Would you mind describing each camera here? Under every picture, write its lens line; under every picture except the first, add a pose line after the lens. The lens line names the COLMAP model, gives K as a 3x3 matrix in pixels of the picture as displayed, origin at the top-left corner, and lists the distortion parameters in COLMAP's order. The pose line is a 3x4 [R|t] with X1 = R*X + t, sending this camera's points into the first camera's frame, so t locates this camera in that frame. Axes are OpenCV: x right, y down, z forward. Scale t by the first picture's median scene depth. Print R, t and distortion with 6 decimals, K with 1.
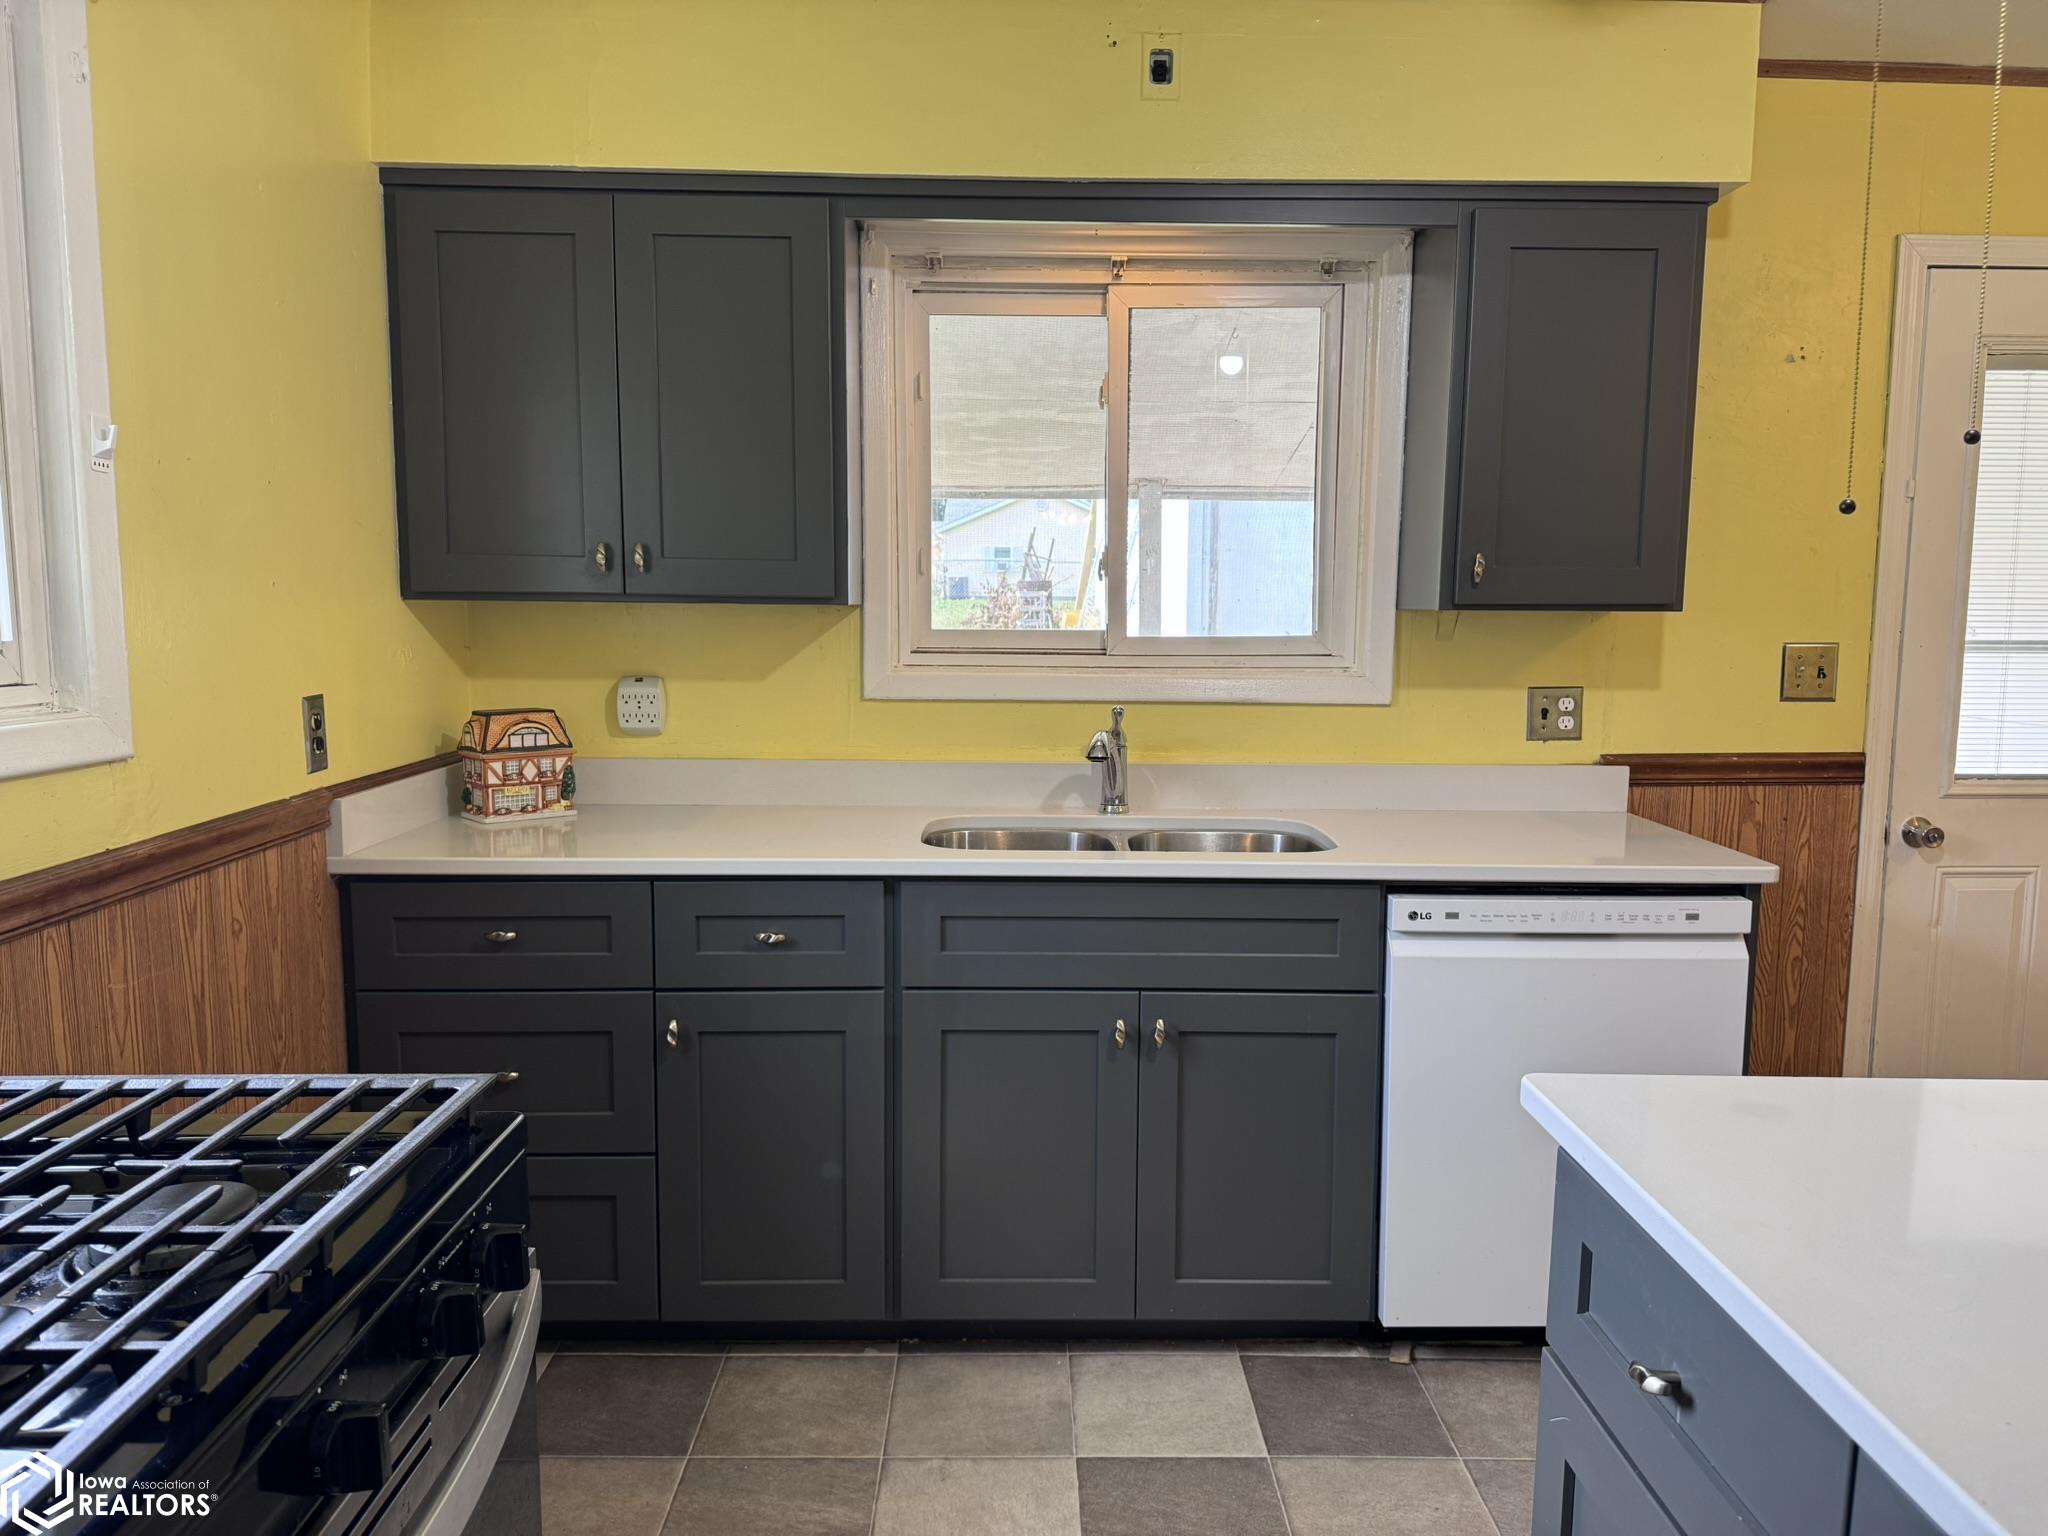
lens RADIAL K [[1448.6, 0, 1007.8], [0, 1448.6, 766.5], [0, 0, 1]] dist [0.091372, -0.086091]
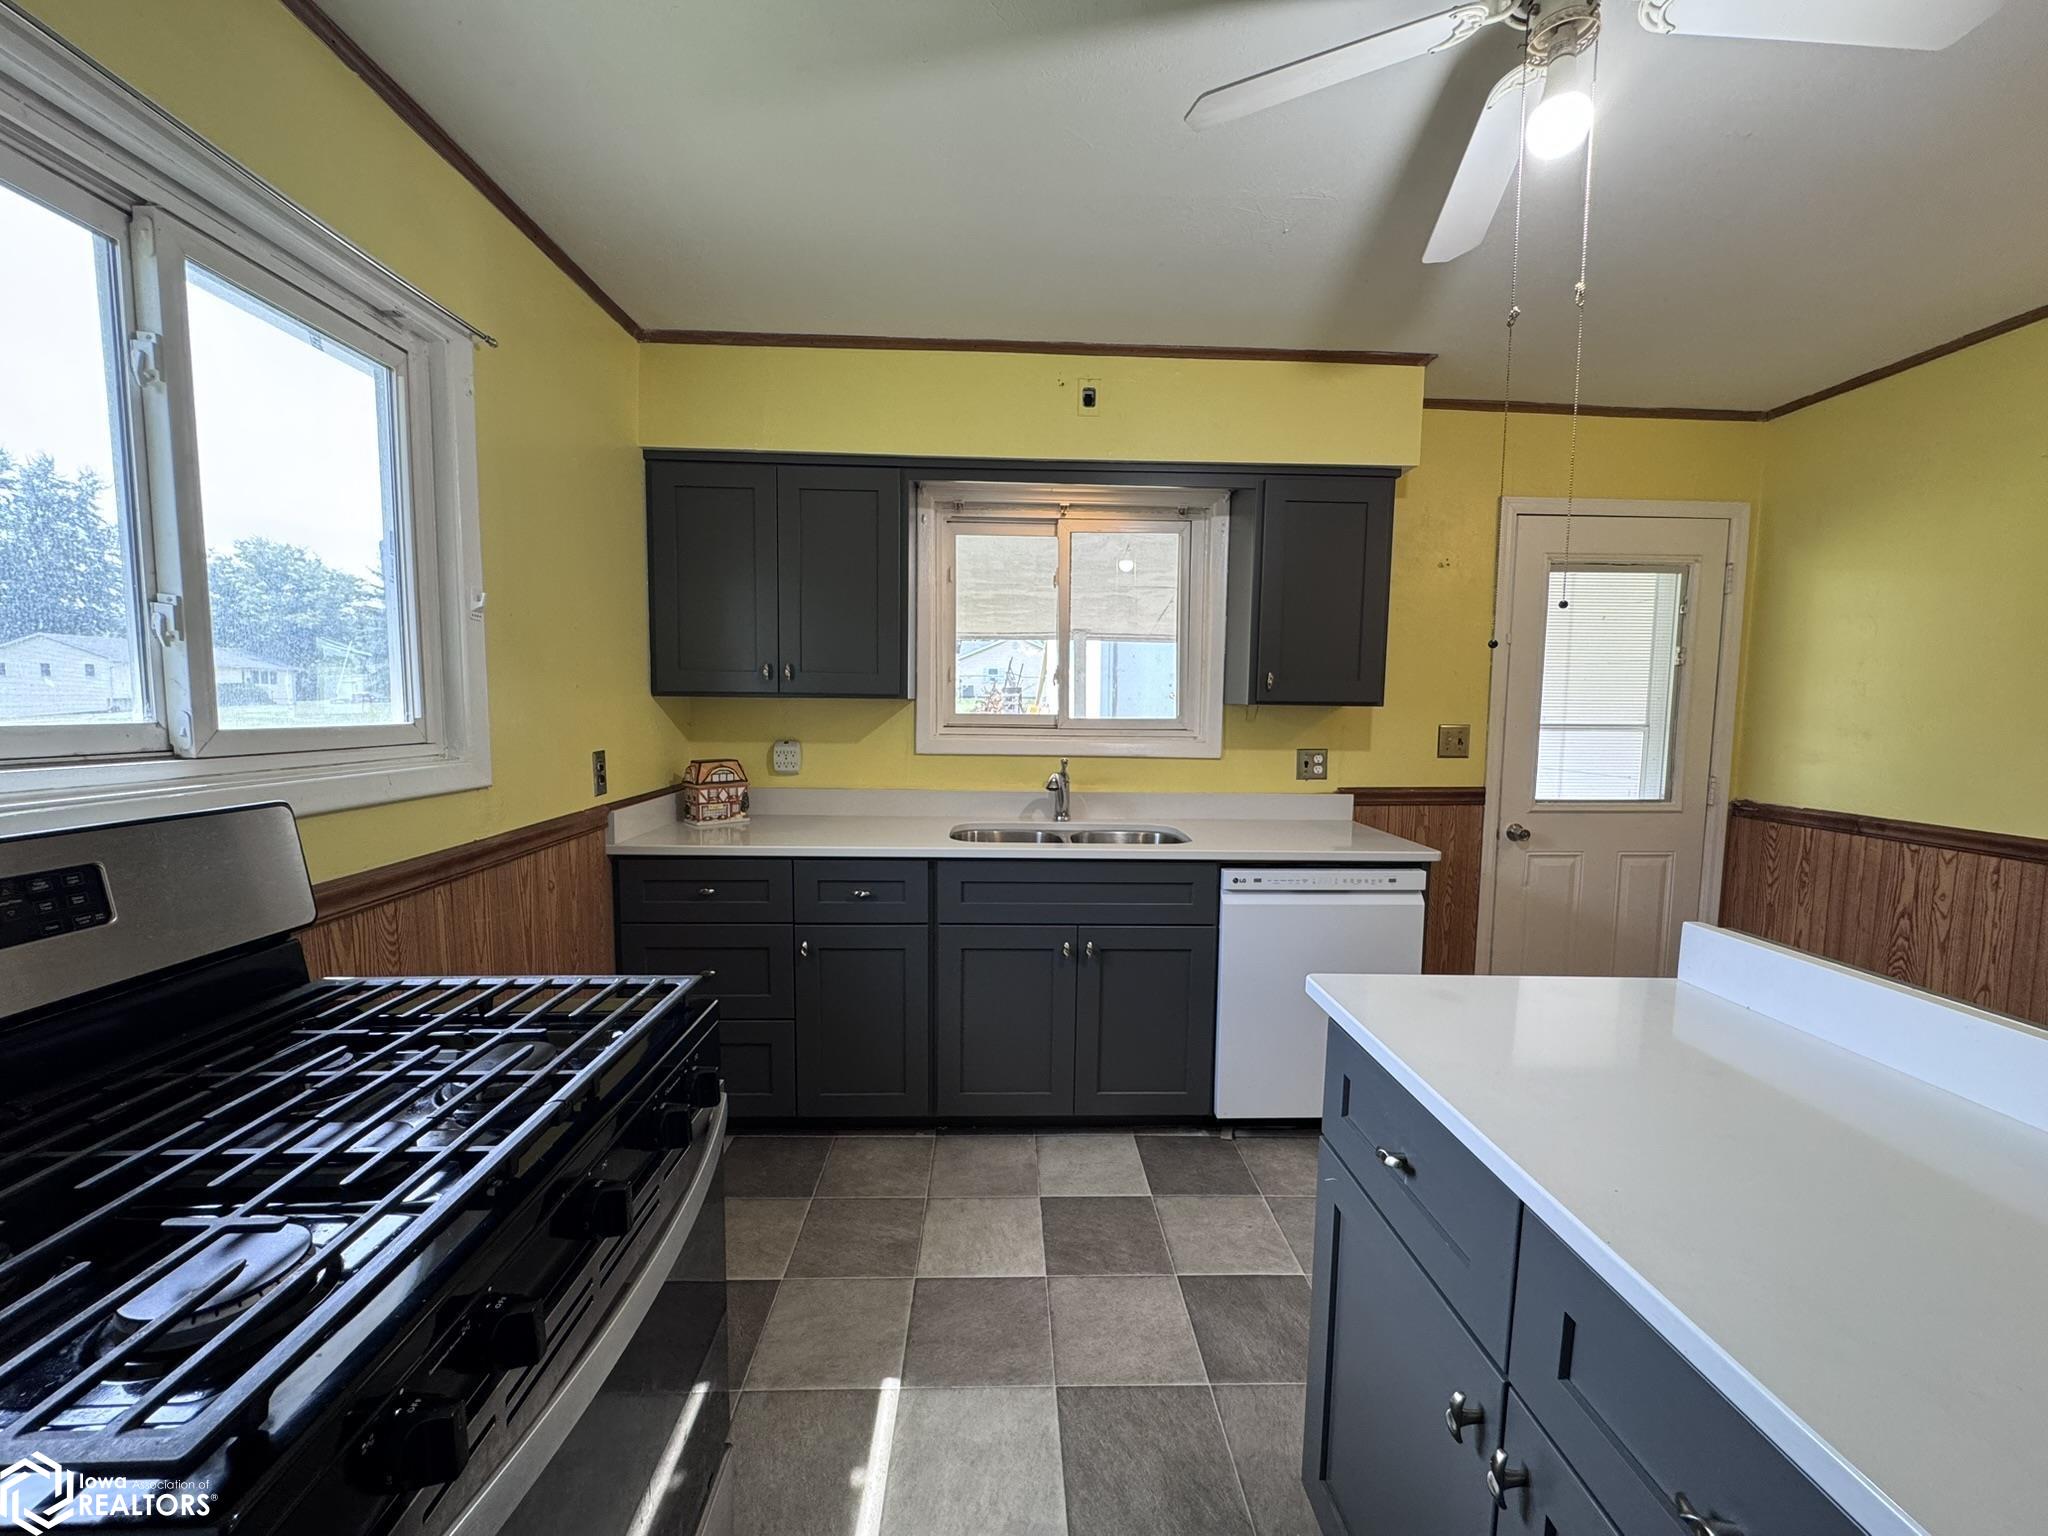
lens RADIAL K [[826.4, 0, 1009.1], [0, 826.4, 769.6], [0, 0, 1]] dist [0.013478, 0.000479]
pose [[0.999864, 0.003320, 0.016160, -0.005934], [-0.002844, 0.999563, -0.029430, 0.000598], [-0.016251, 0.029380, 0.999436, 0.019198]]
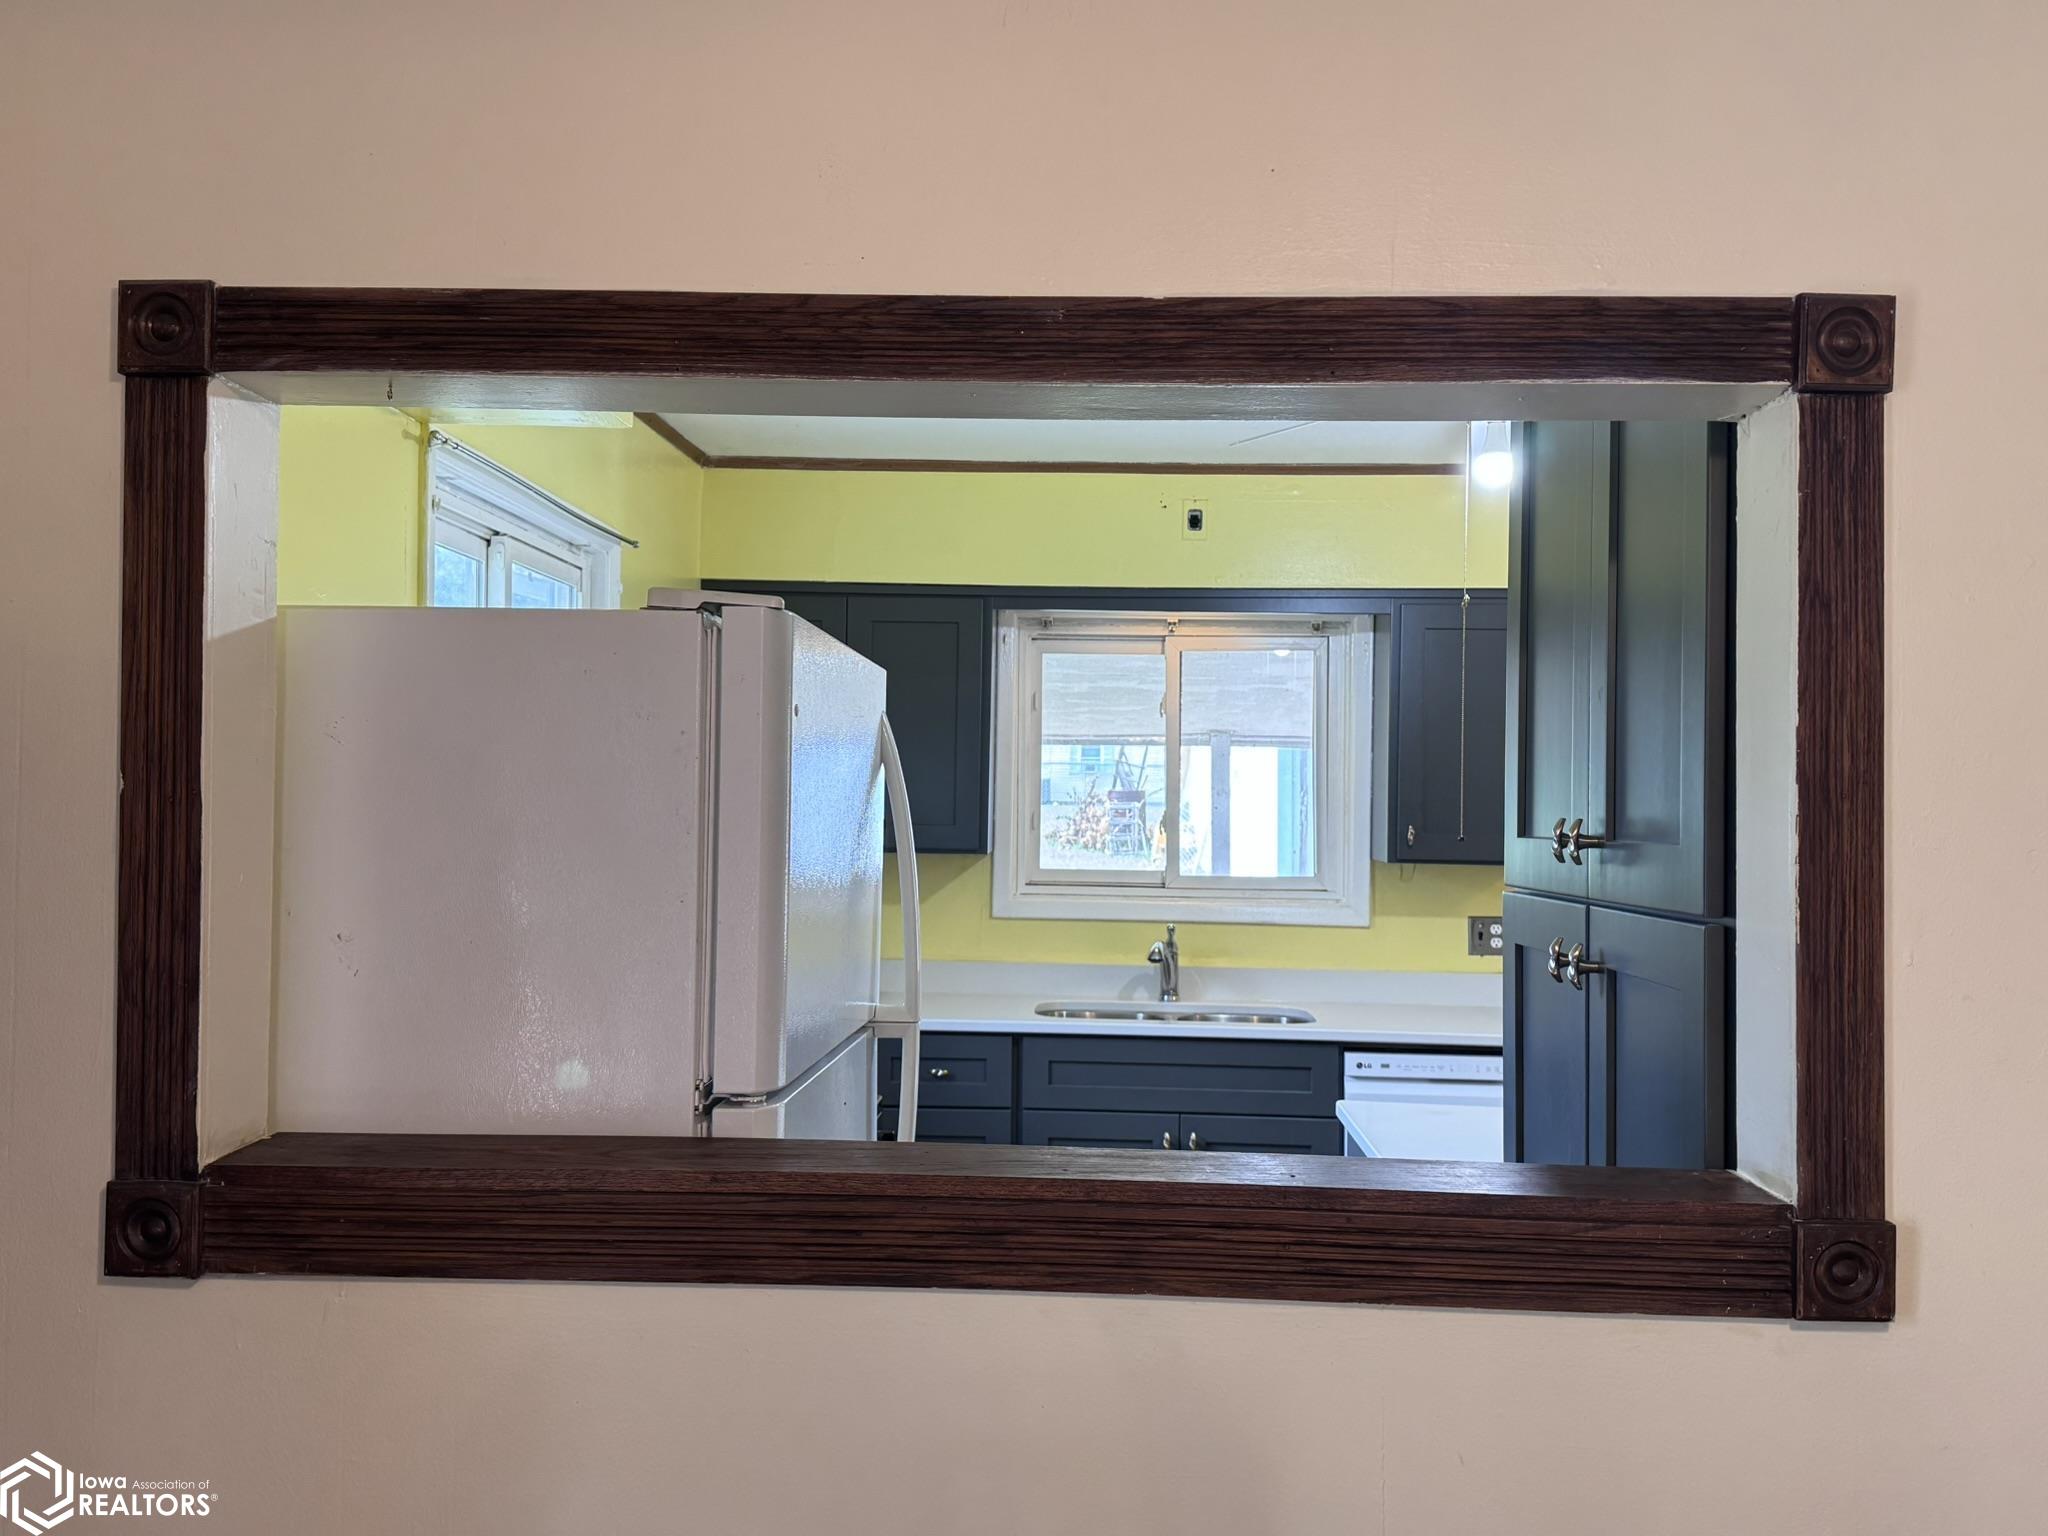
lens RADIAL K [[1796.7, 0, 1022.1], [0, 1796.7, 771.8], [0, 0, 1]] dist [0.137470, 0.002065]
pose [[0.999089, 0.008278, -0.041858, 0.002077], [-0.013594, 0.991634, -0.128361, 0.041261], [0.040445, 0.128813, 0.990844, -0.839453]]
